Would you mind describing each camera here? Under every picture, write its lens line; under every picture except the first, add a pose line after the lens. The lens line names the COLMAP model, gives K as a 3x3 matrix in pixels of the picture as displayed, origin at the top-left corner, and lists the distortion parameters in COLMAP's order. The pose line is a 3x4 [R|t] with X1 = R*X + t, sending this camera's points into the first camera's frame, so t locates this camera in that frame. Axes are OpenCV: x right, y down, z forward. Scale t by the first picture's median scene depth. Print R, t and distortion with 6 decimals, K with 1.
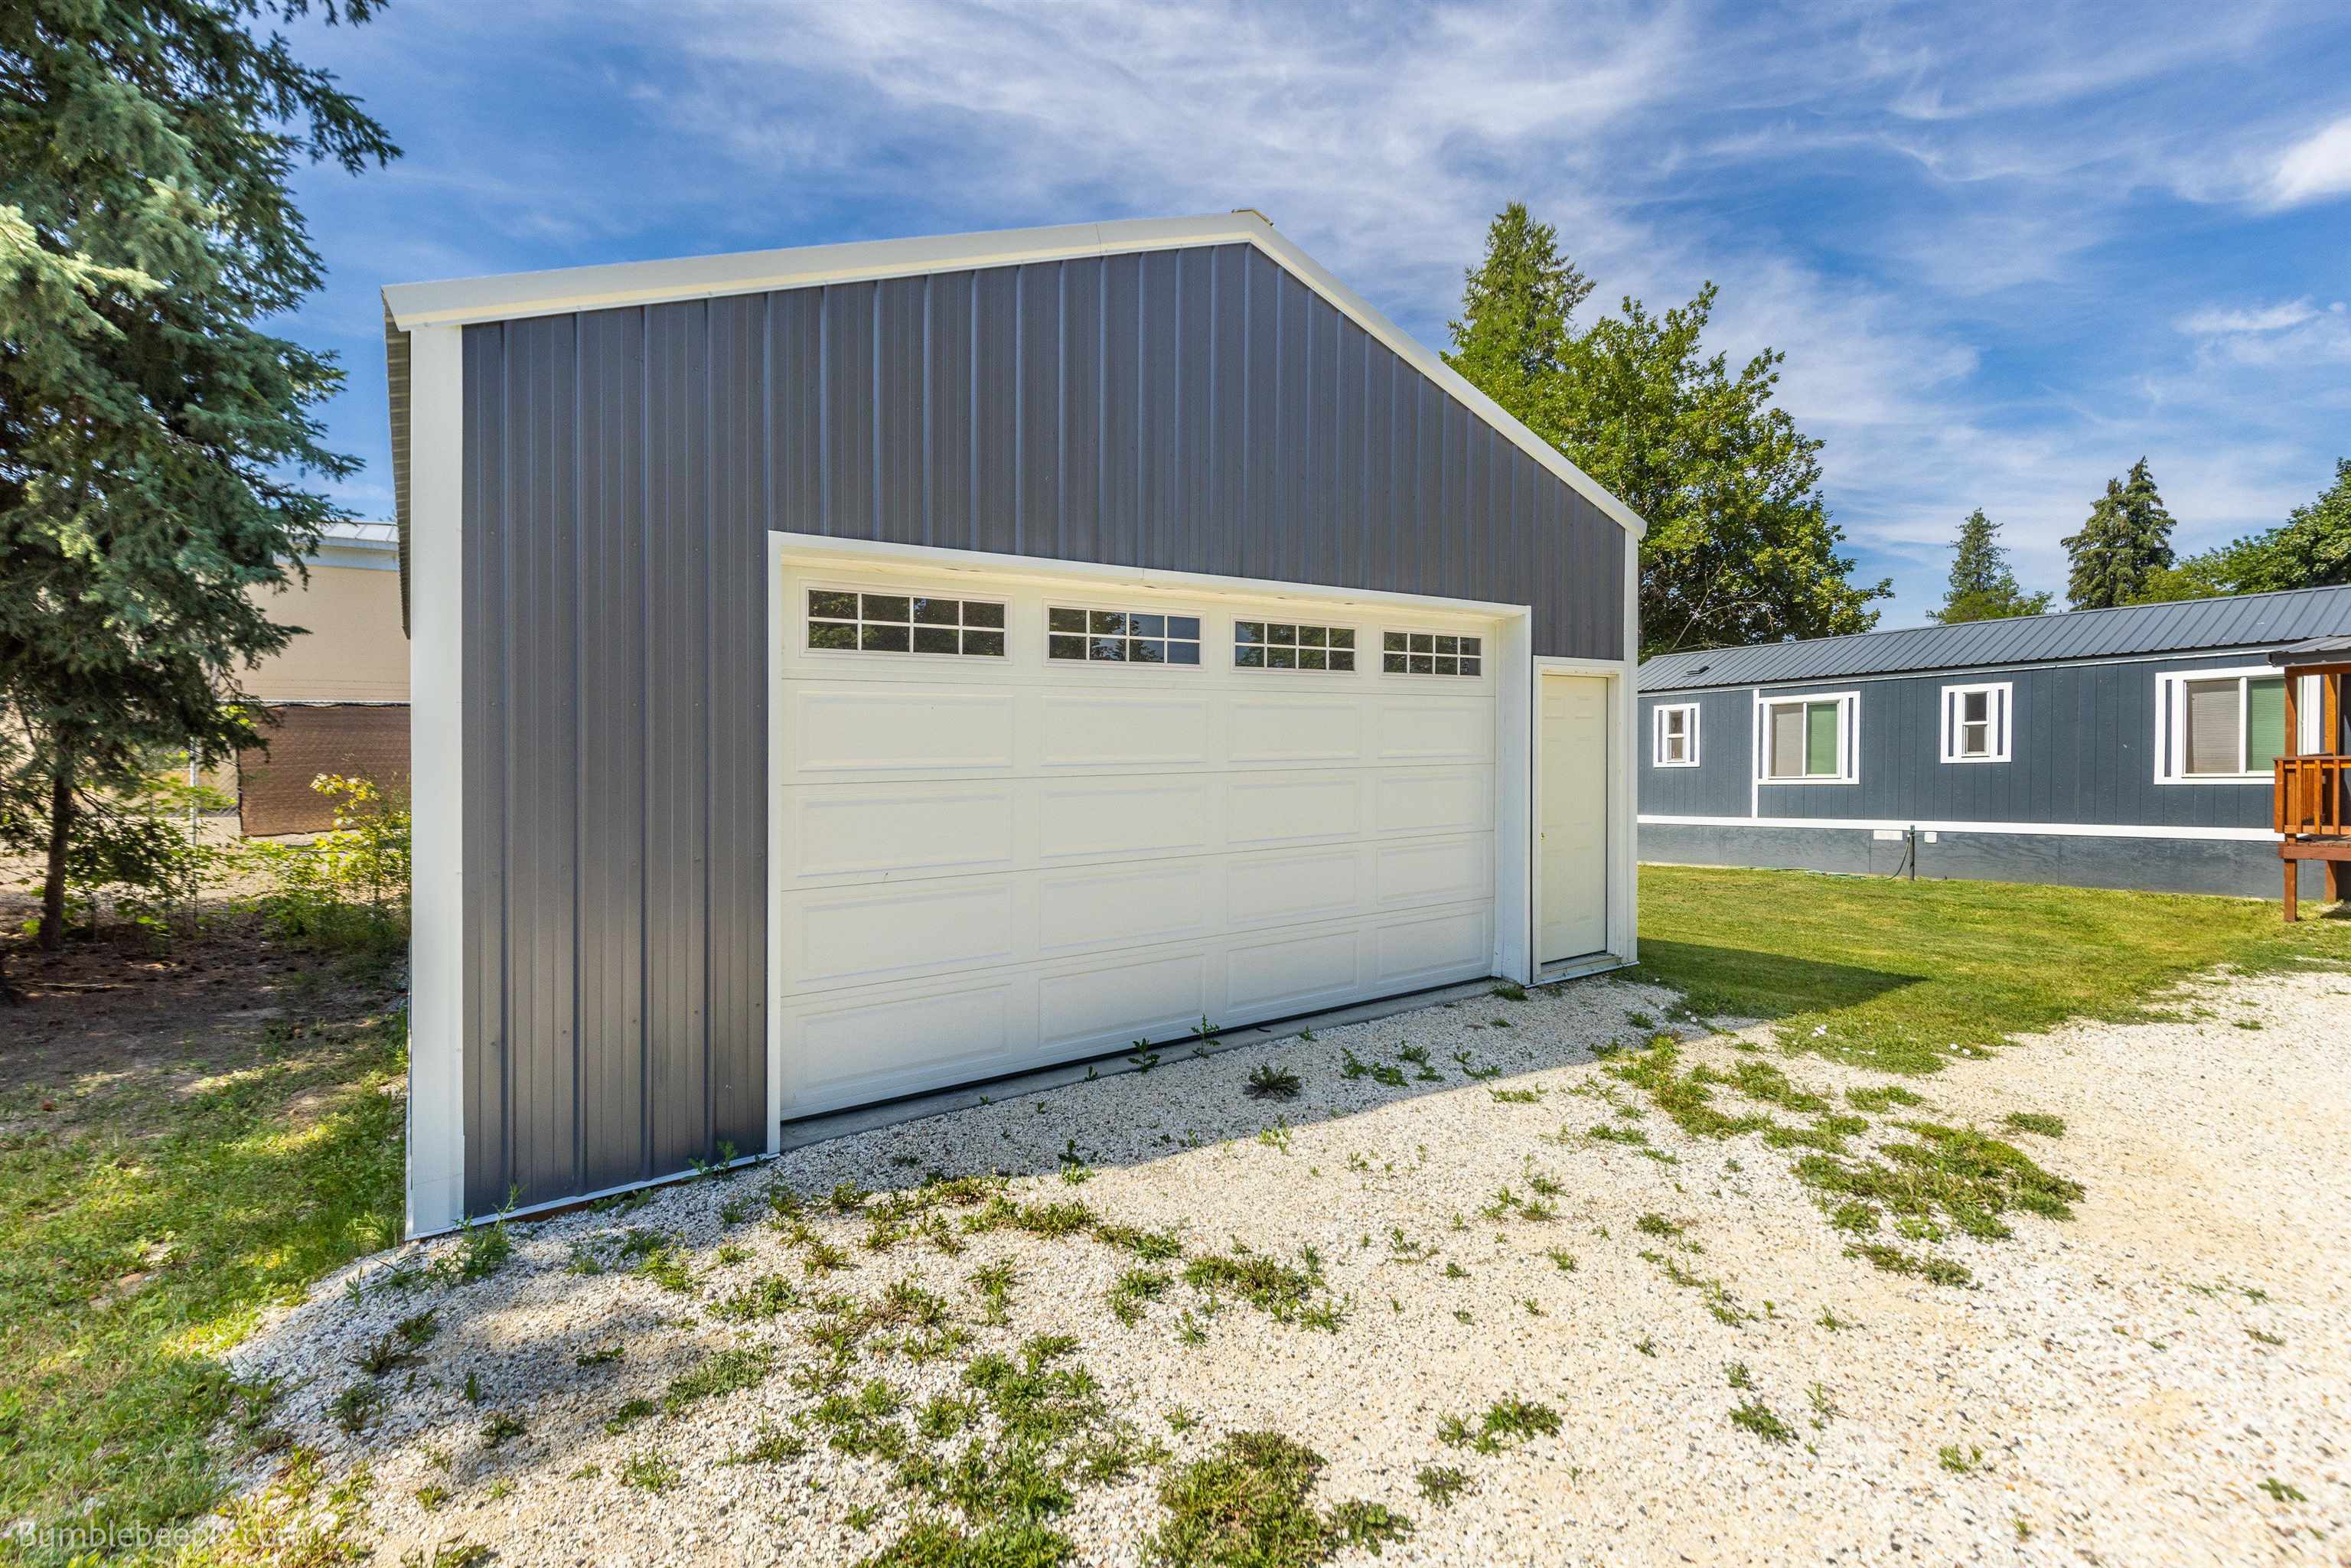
lens RADIAL K [[935.9, 0, 1173.0], [0, 935.9, 702.9], [0, 0, 1]] dist [-0.012026, 0.000058]
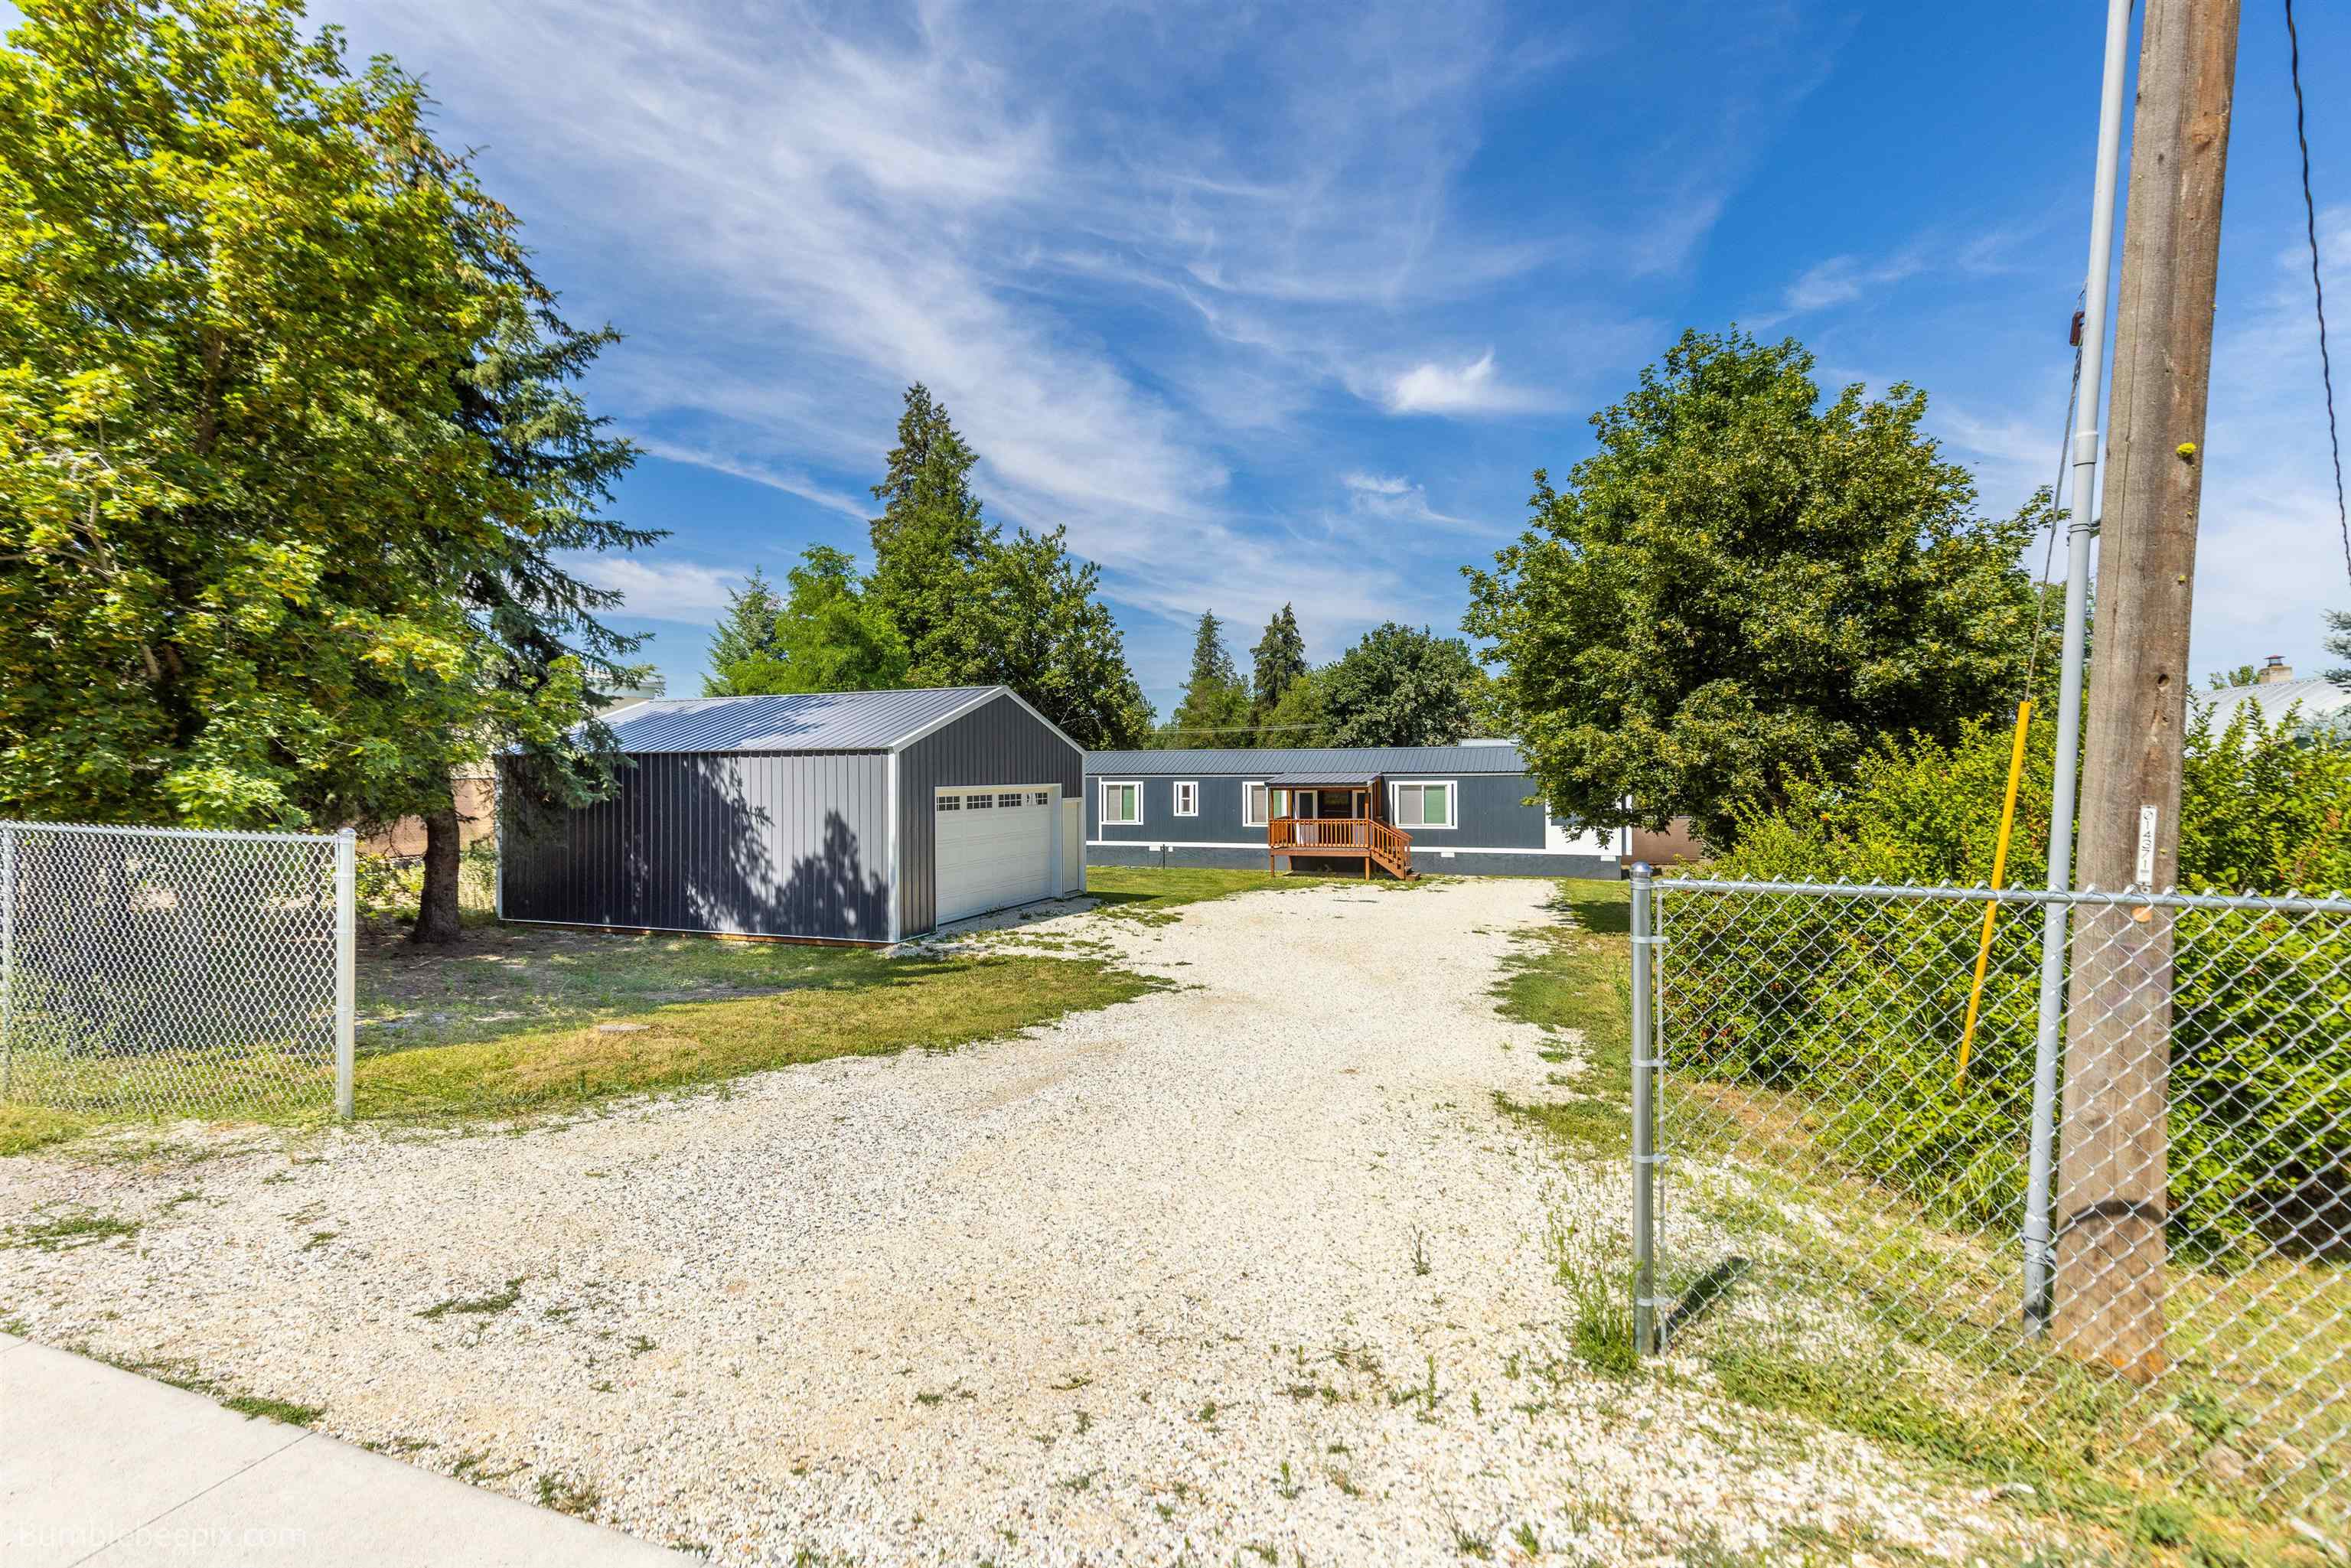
lens RADIAL K [[1076.8, 0, 1175.5], [0, 1076.8, 784.0], [0, 0, 1]] dist [-0.000151, -0.000002]
pose [[0.783968, 0.008778, 0.620740, -0.128858], [-0.050343, 0.997506, 0.049474, -0.024194], [-0.618757, -0.070036, 0.782454, -0.171075]]
